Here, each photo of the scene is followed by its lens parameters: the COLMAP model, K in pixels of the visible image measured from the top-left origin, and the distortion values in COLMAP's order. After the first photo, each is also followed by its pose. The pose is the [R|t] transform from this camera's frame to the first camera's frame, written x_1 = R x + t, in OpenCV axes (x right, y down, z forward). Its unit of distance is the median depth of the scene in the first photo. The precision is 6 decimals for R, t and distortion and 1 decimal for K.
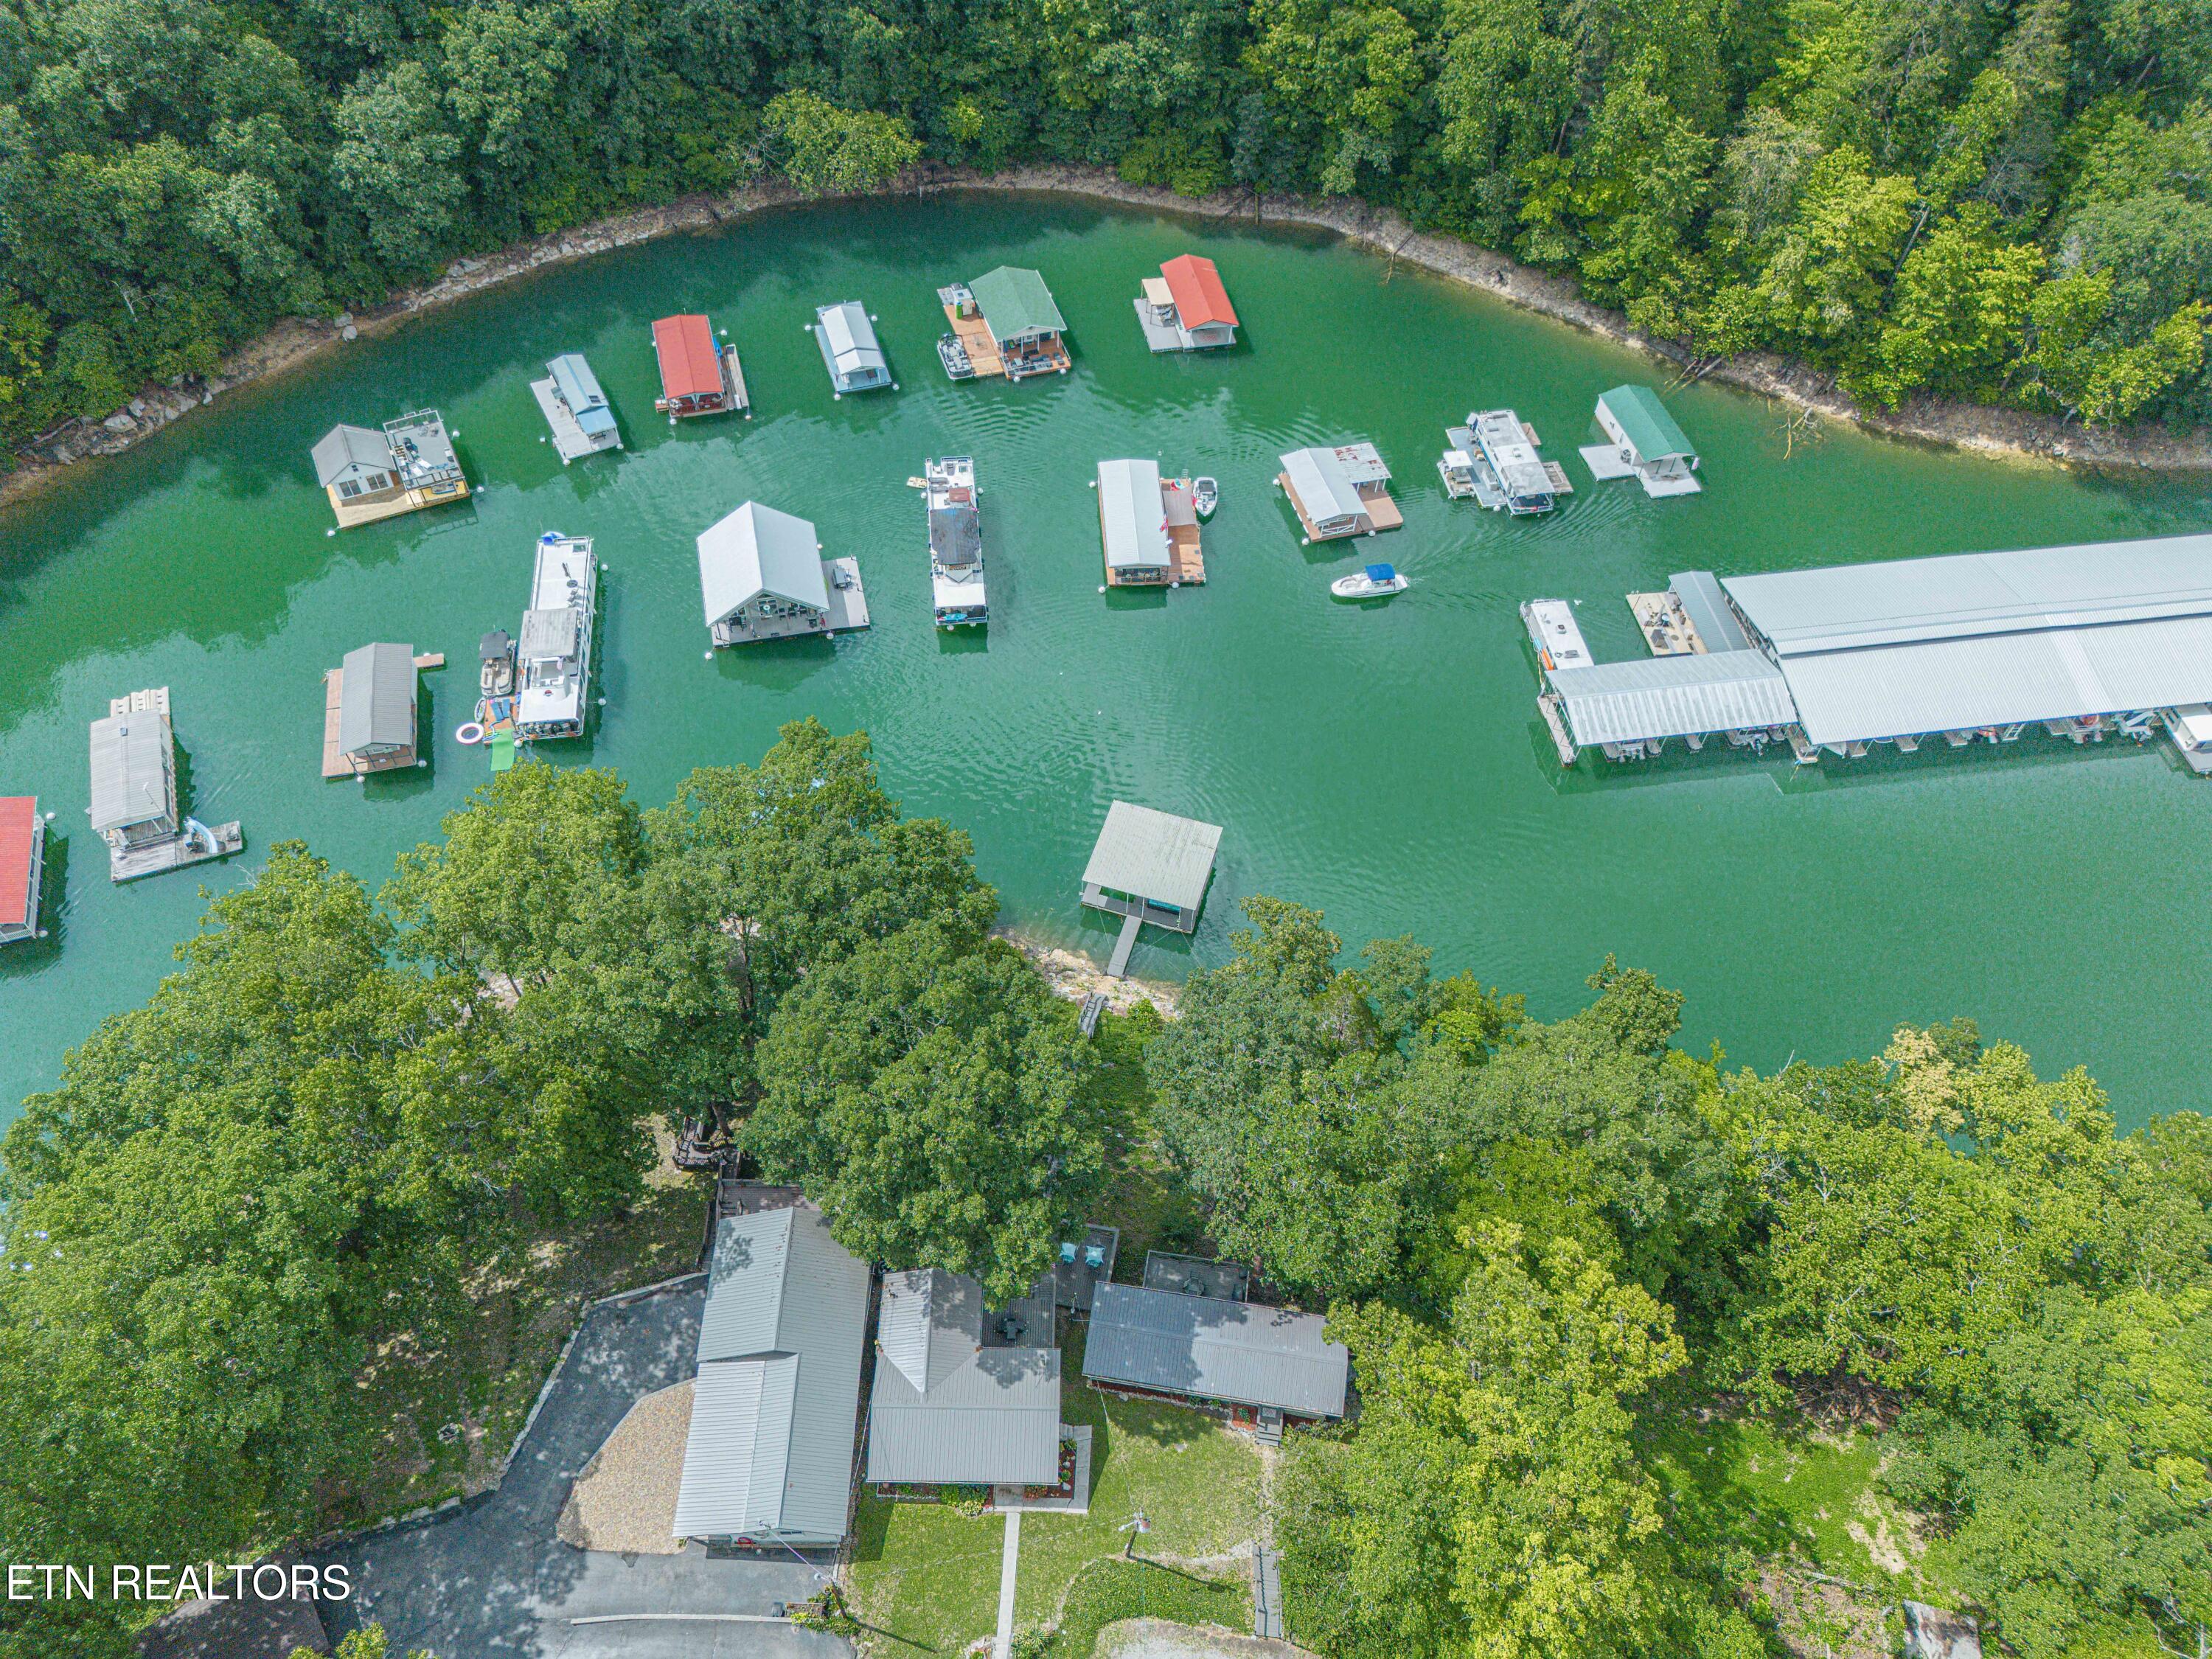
lens RADIAL K [[1543.3, 0, 1106.0], [0, 1543.3, 829.5], [0, 0, 1]] dist [0.067109, -0.089672]
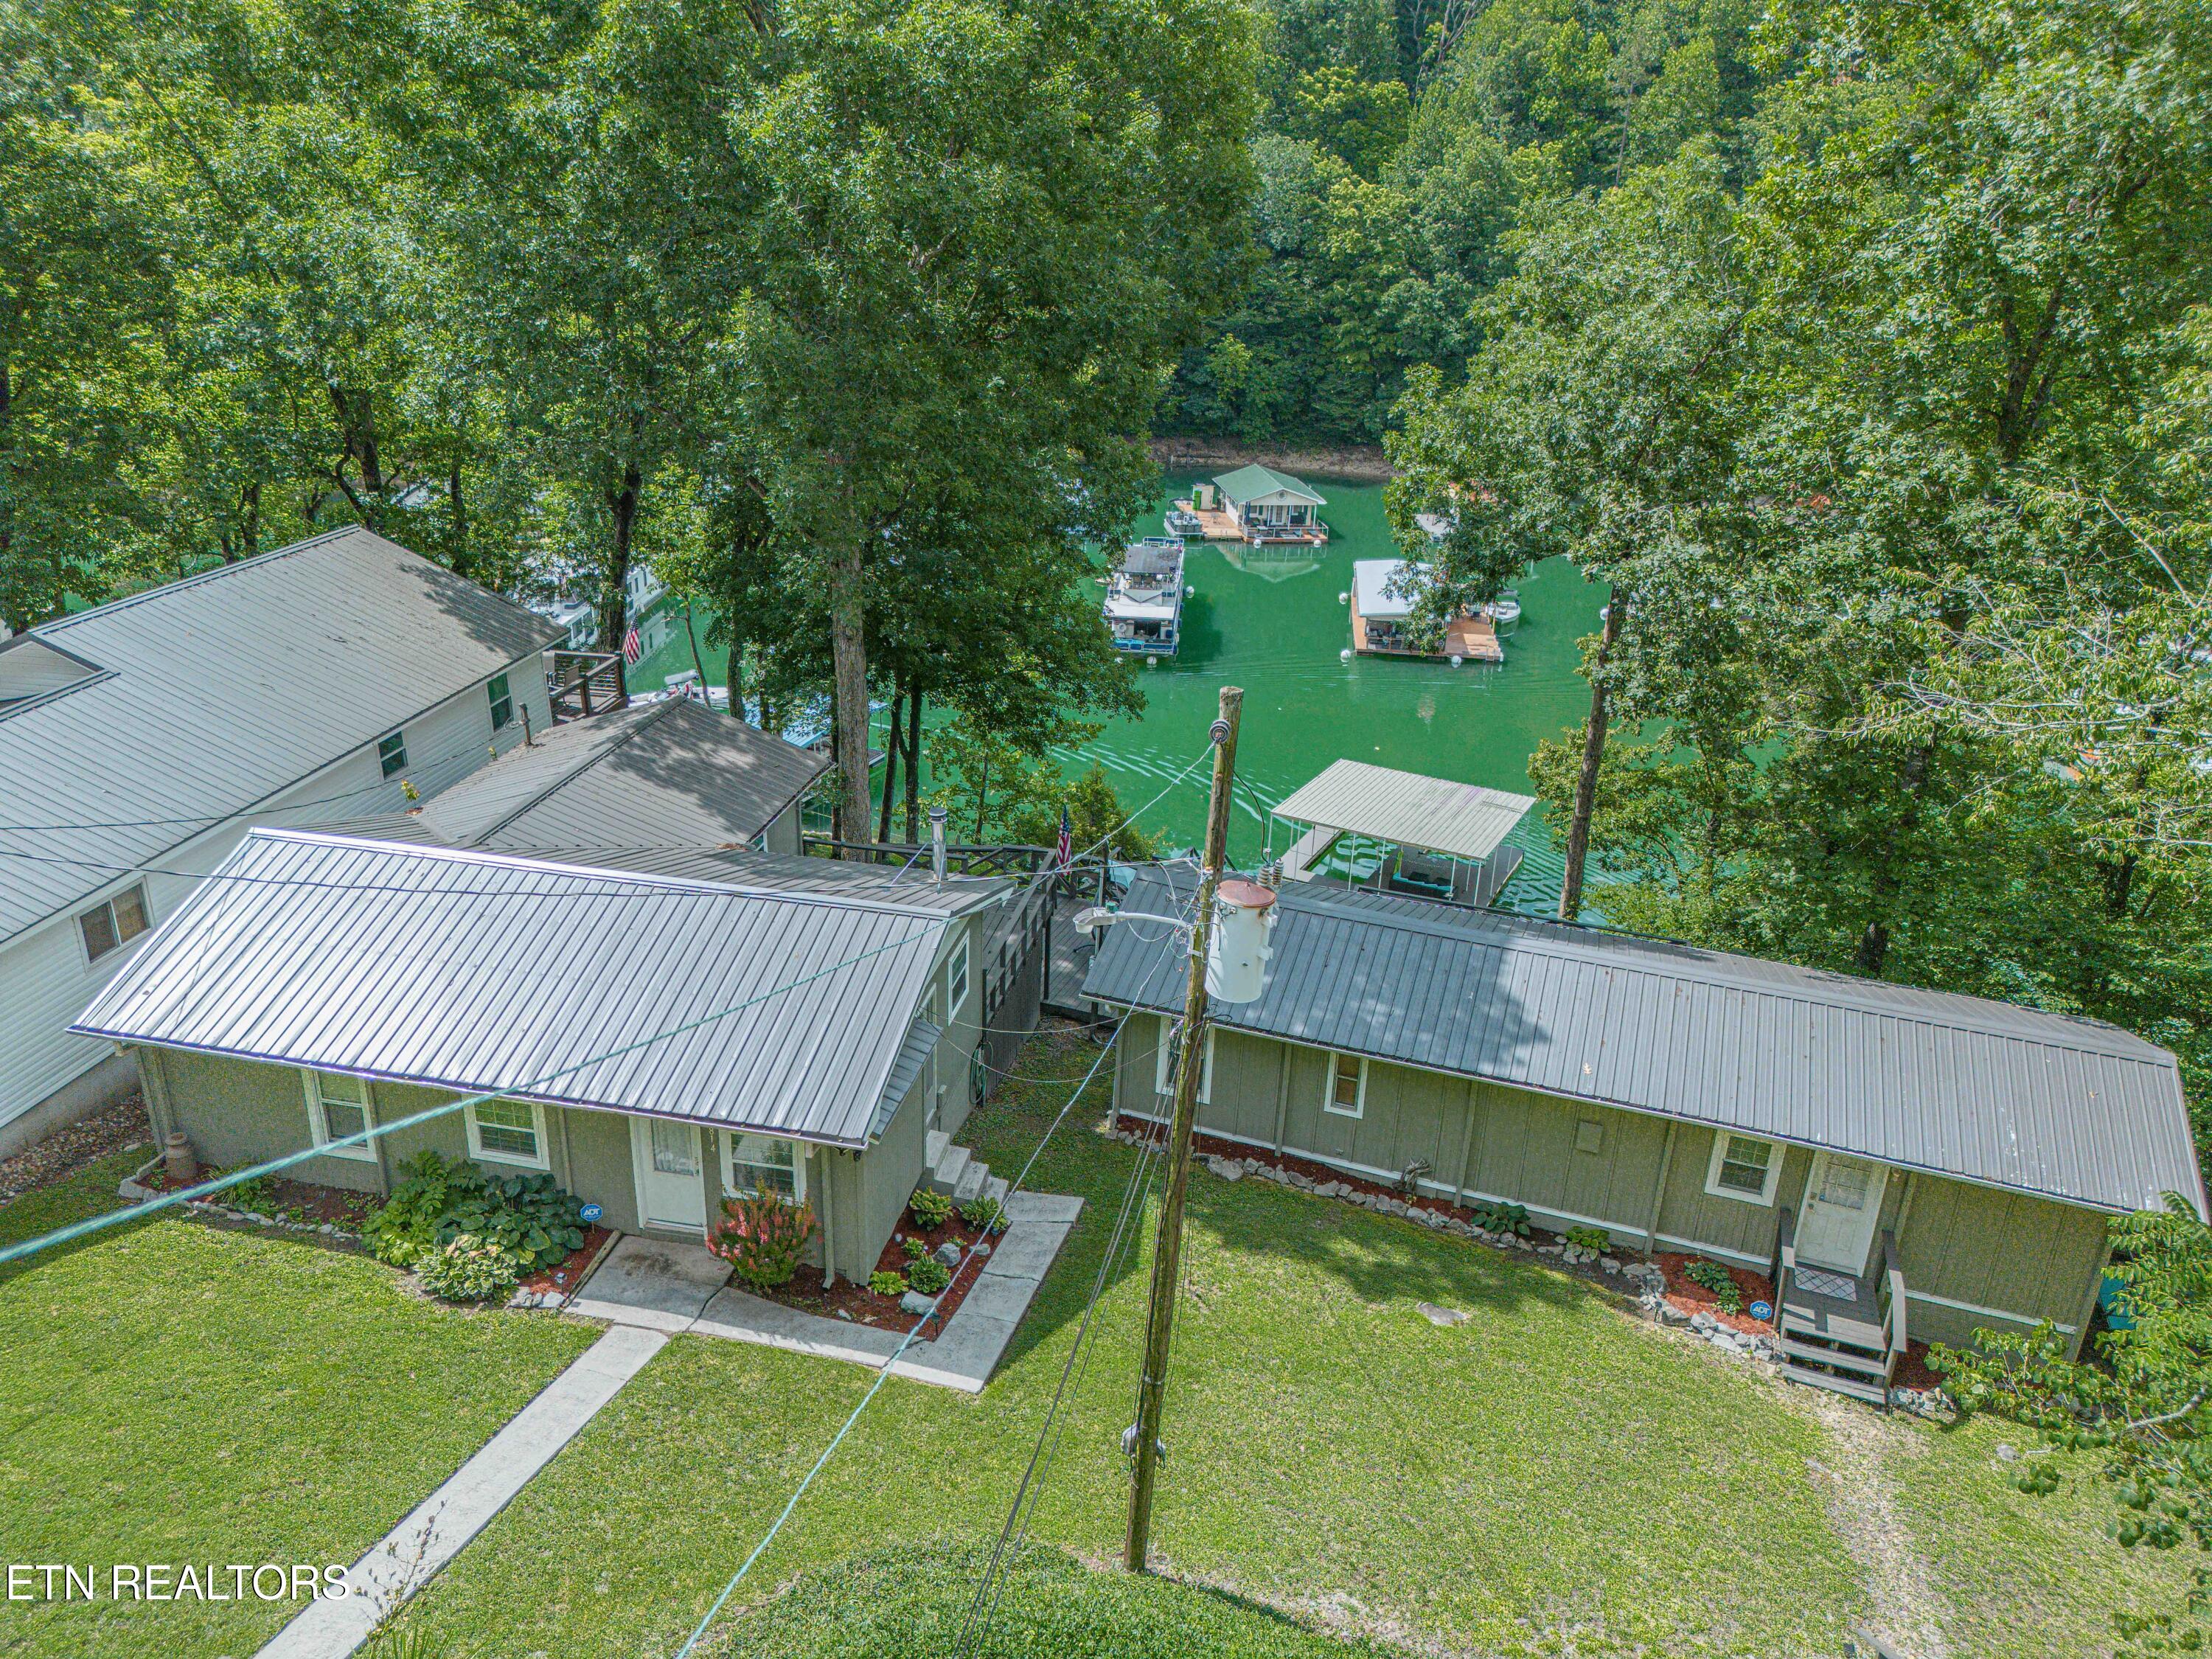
lens RADIAL K [[1554.8, 0, 1107.0], [0, 1554.8, 822.9], [0, 0, 1]] dist [0.054808, -0.055491]
pose [[0.981541, 0.078518, -0.174390, 0.018343], [-0.155225, 0.859737, -0.486577, 0.247456], [0.111724, 0.504665, 0.856056, 0.411433]]
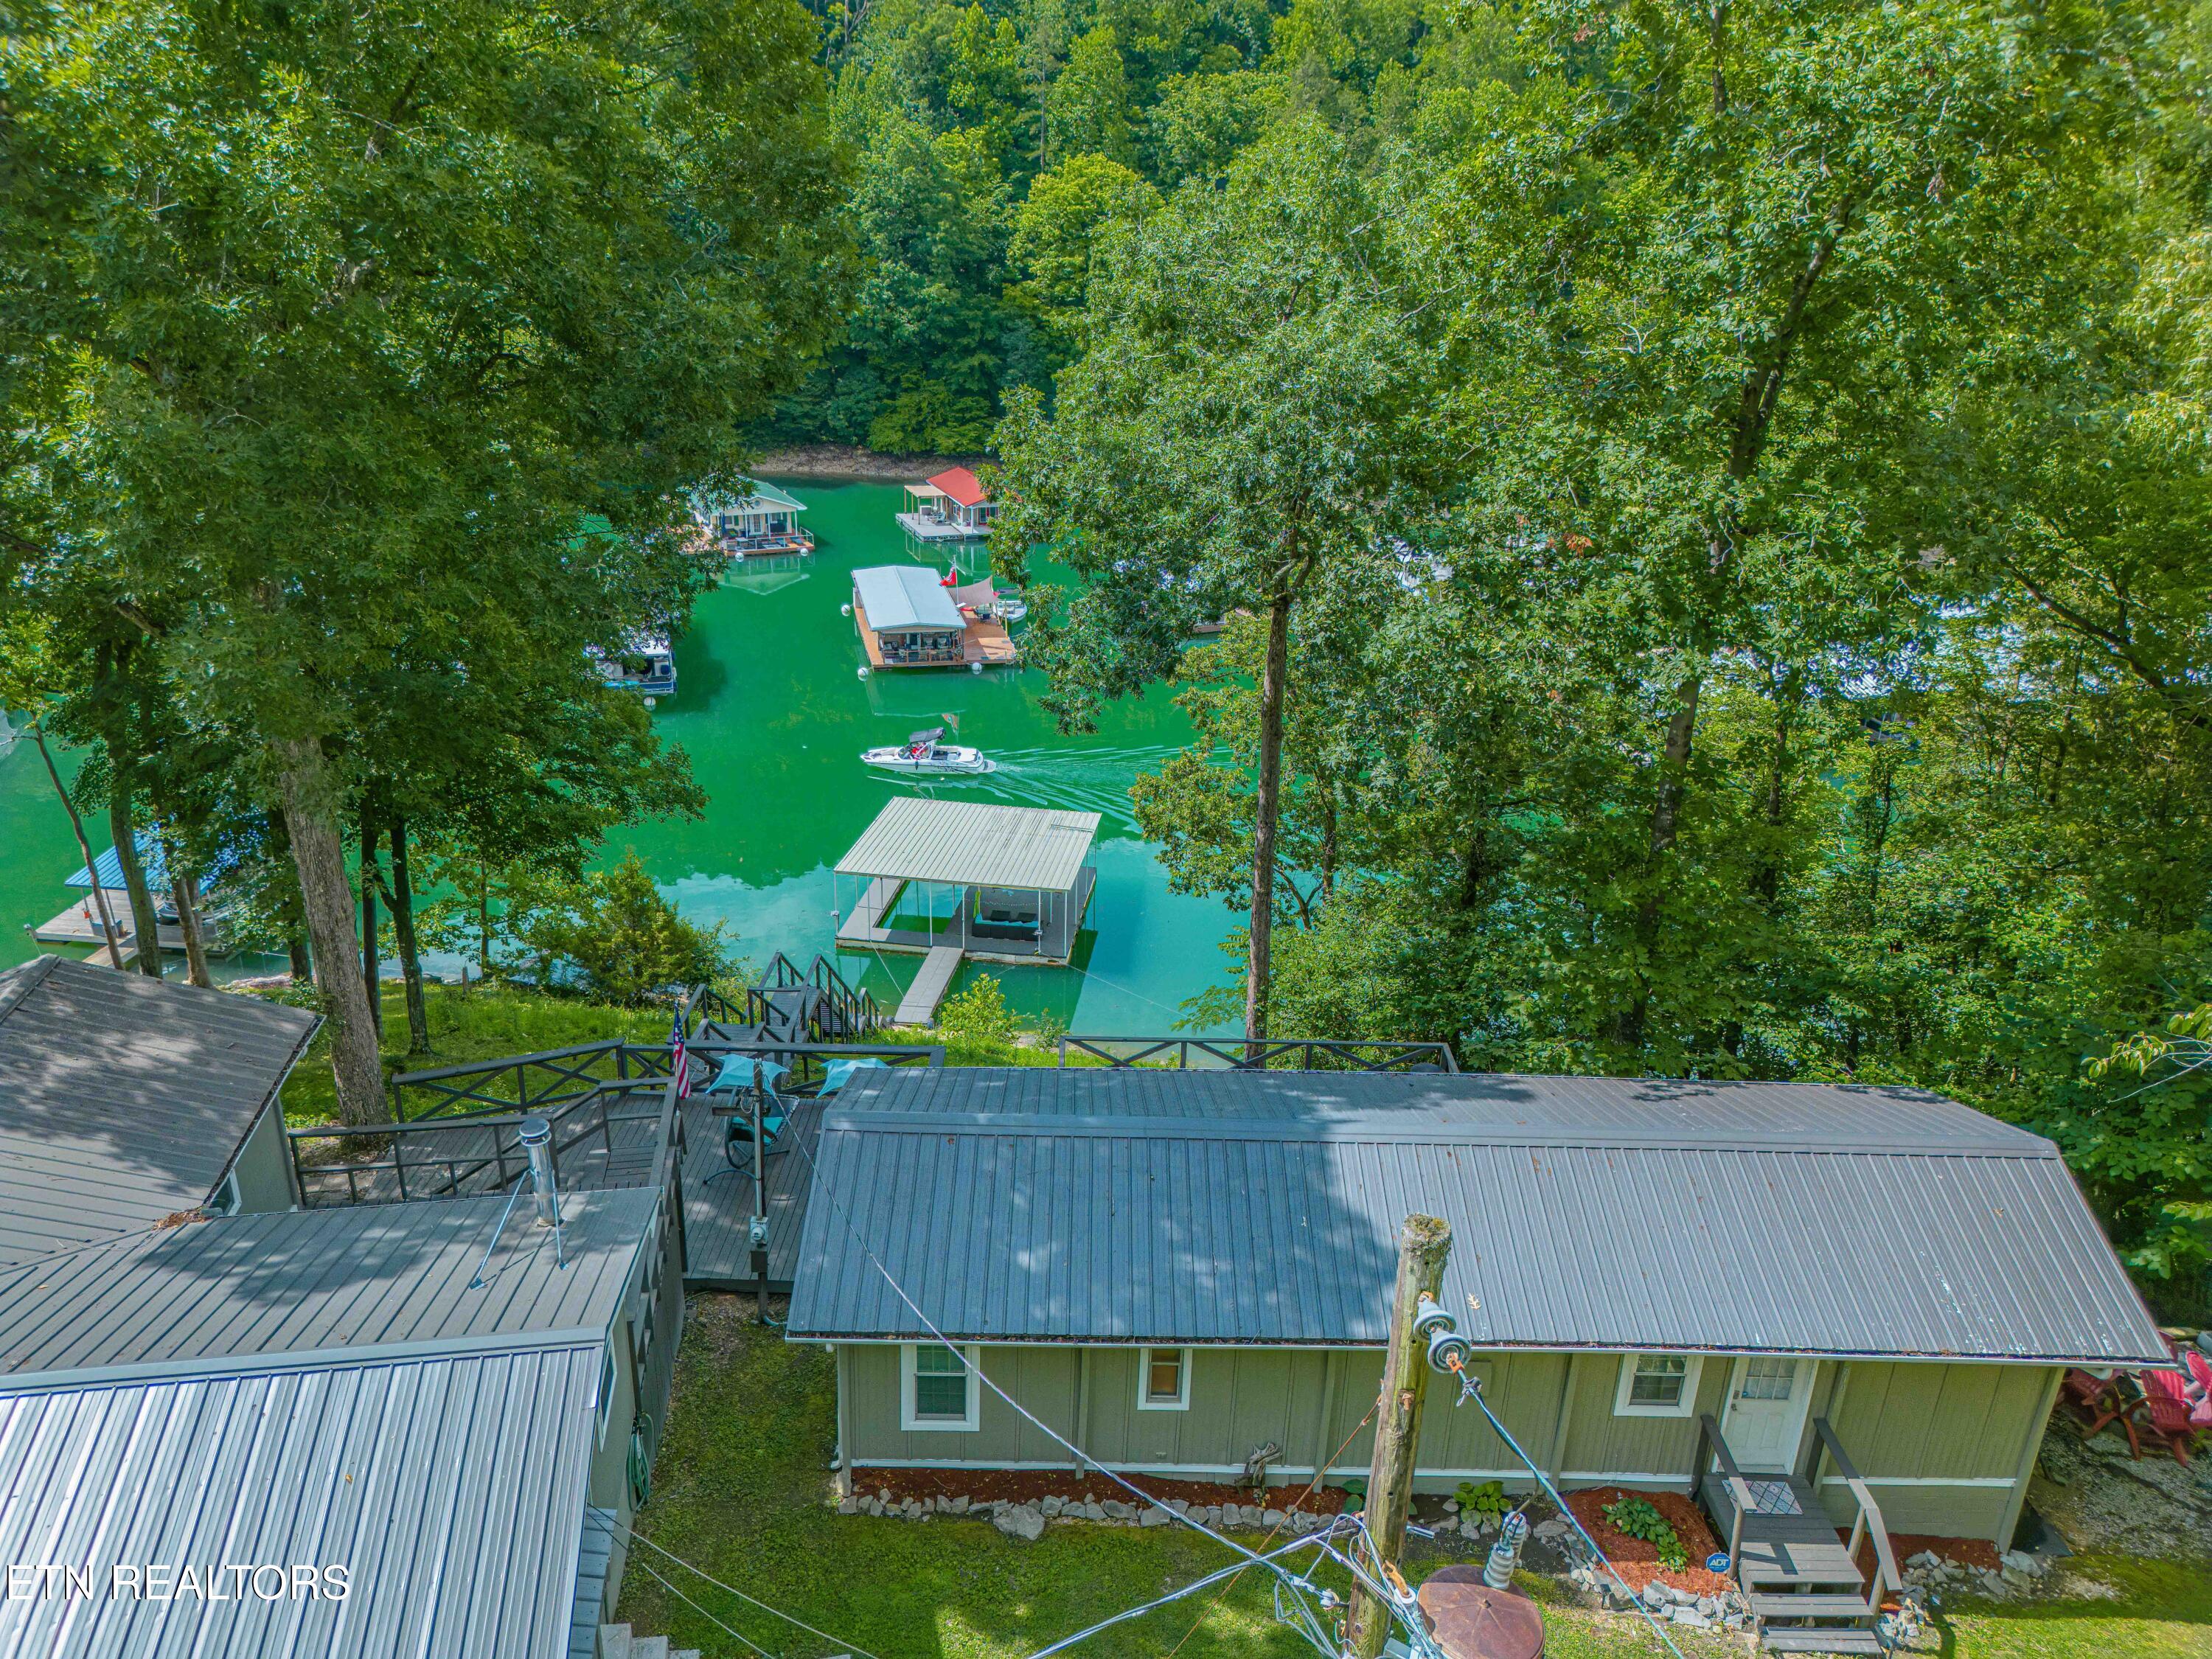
lens RADIAL K [[1543.3, 0, 1106.0], [0, 1543.3, 829.5], [0, 0, 1]] dist [0.067109, -0.089672]
pose [[0.987473, -0.060651, 0.145666, -0.000630], [0.124206, 0.868137, -0.480532, 0.213108], [-0.097313, 0.492605, 0.864795, 0.438605]]
